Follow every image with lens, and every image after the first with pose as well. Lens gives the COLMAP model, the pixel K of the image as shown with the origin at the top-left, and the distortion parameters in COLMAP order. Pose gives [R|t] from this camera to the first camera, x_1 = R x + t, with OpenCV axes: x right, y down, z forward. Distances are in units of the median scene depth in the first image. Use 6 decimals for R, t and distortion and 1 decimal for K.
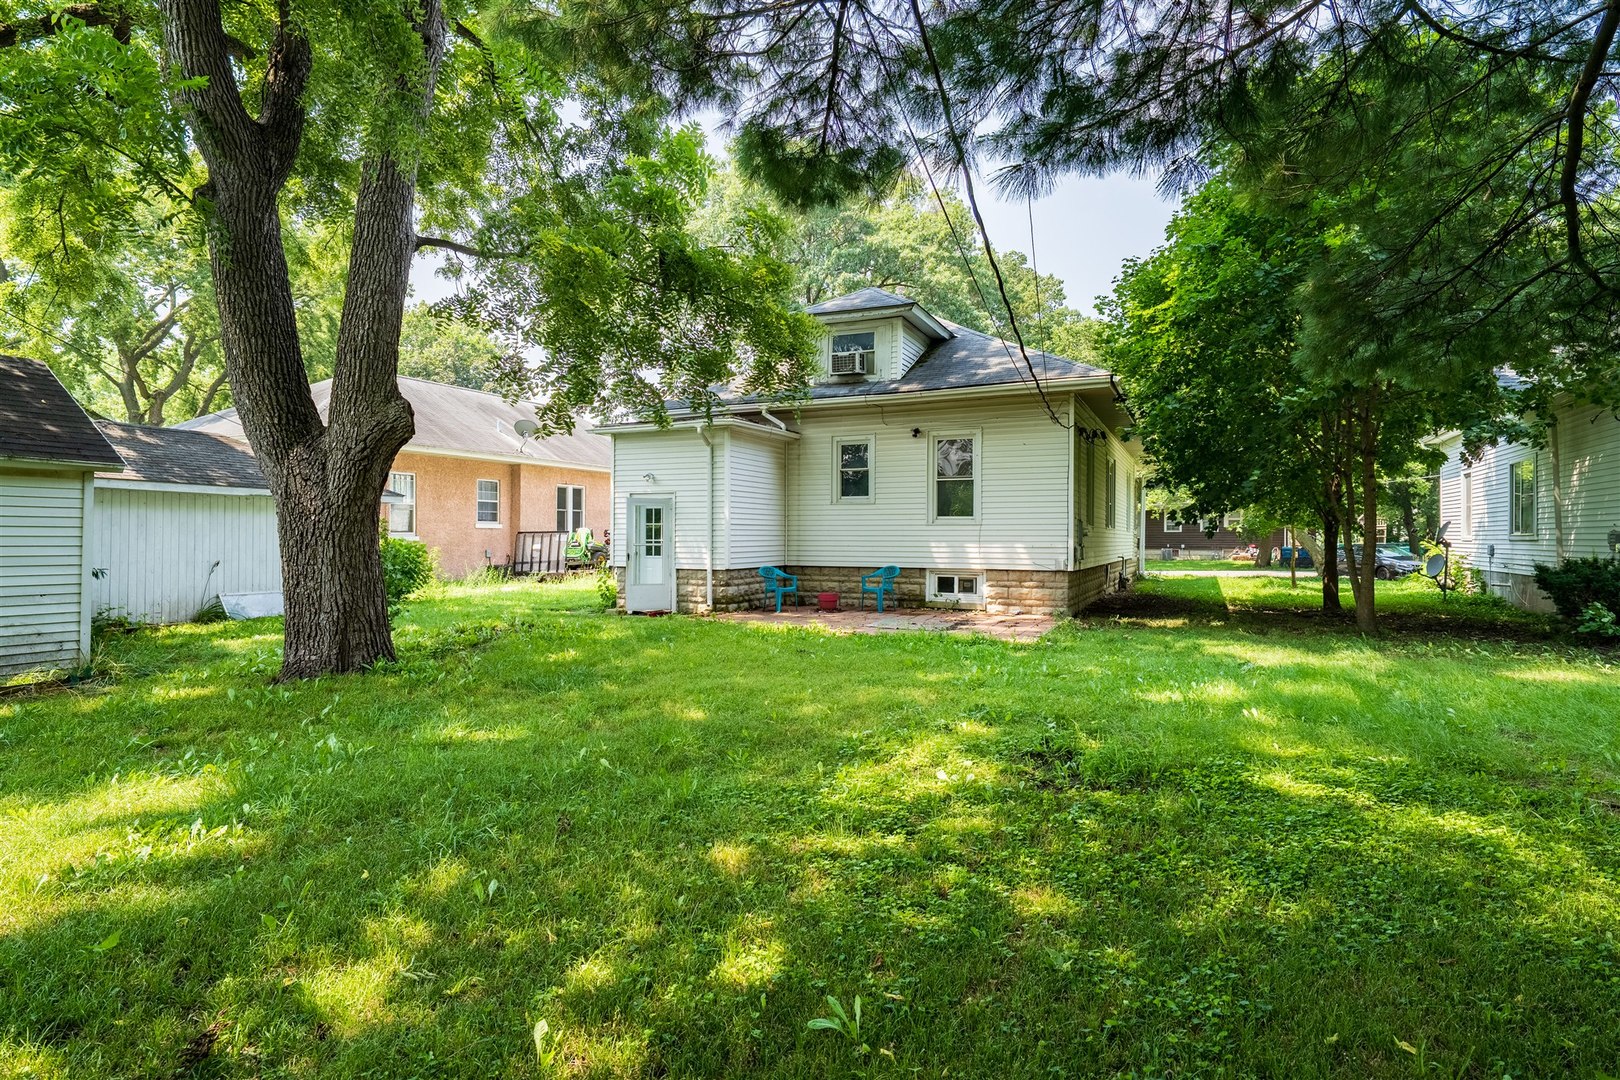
lens RADIAL K [[826.7, 0, 815.4], [0, 826.7, 536.9], [0, 0, 1]] dist [-0.001874, -0.001001]
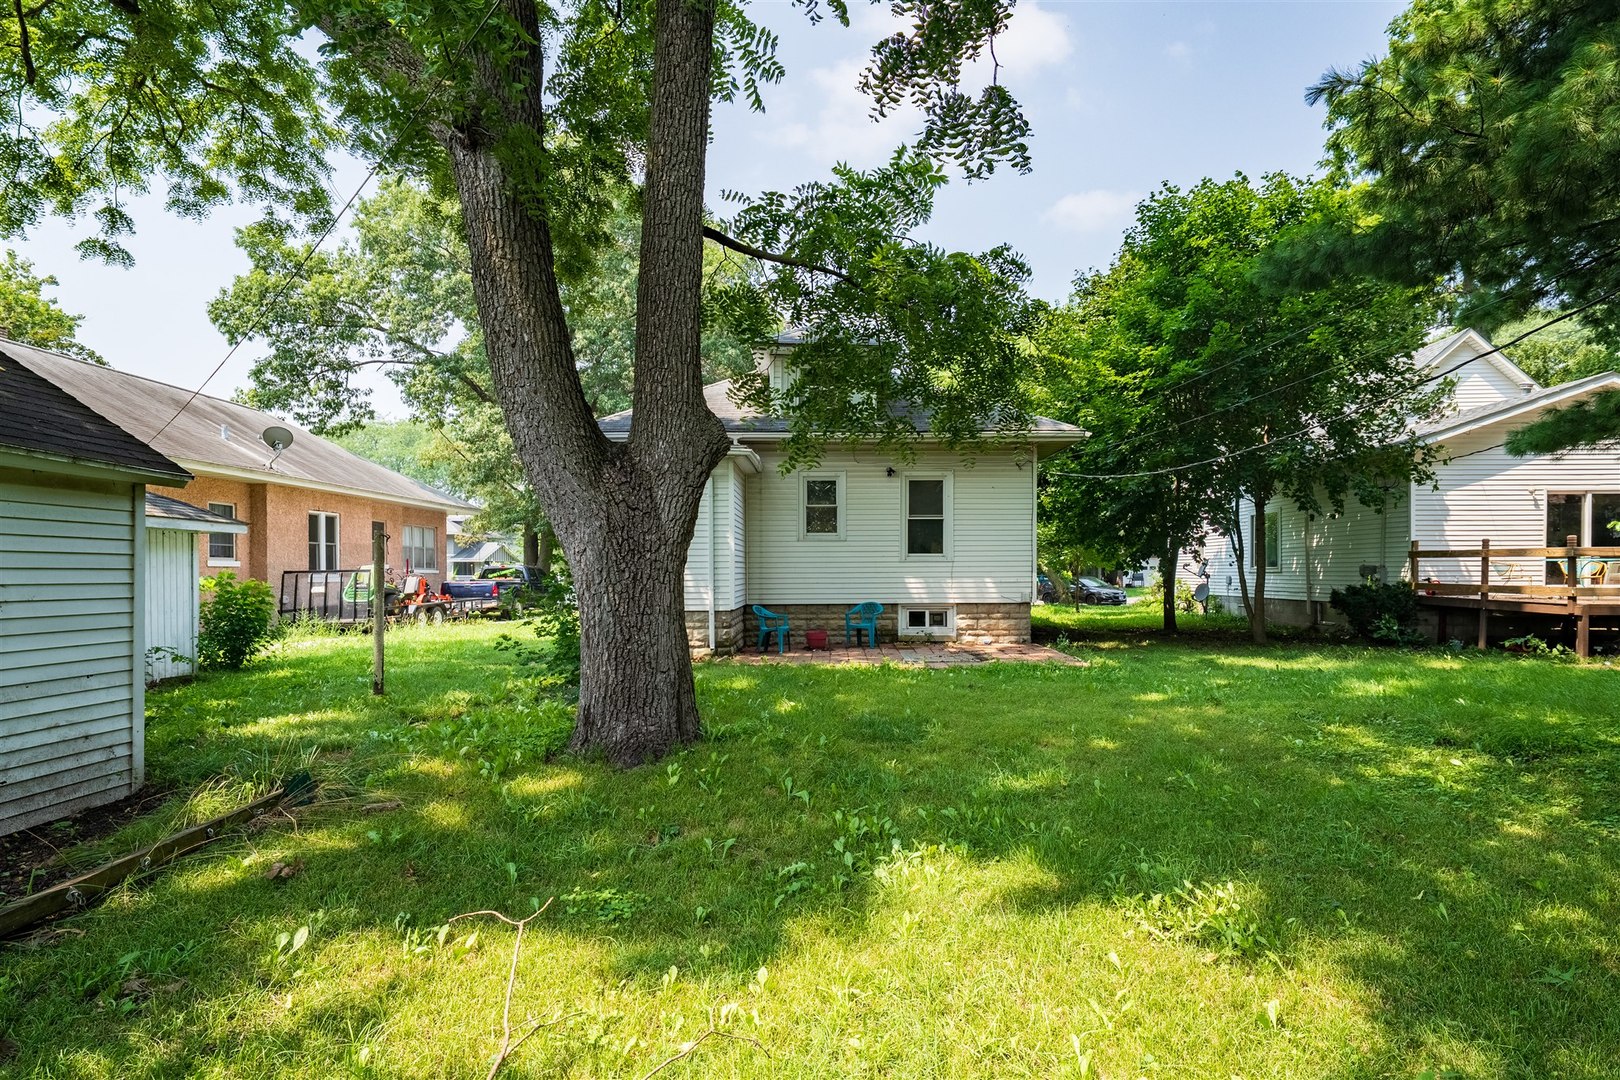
lens RADIAL K [[826.7, 0, 926.9], [0, 826.7, 577.0], [0, 0, 1]] dist [-0.001874, -0.001001]
pose [[0.890631, -0.010402, 0.454607, -0.307436], [0.007921, 0.999942, 0.007361, -0.002676], [-0.454657, -0.002955, 0.890662, 0.064327]]
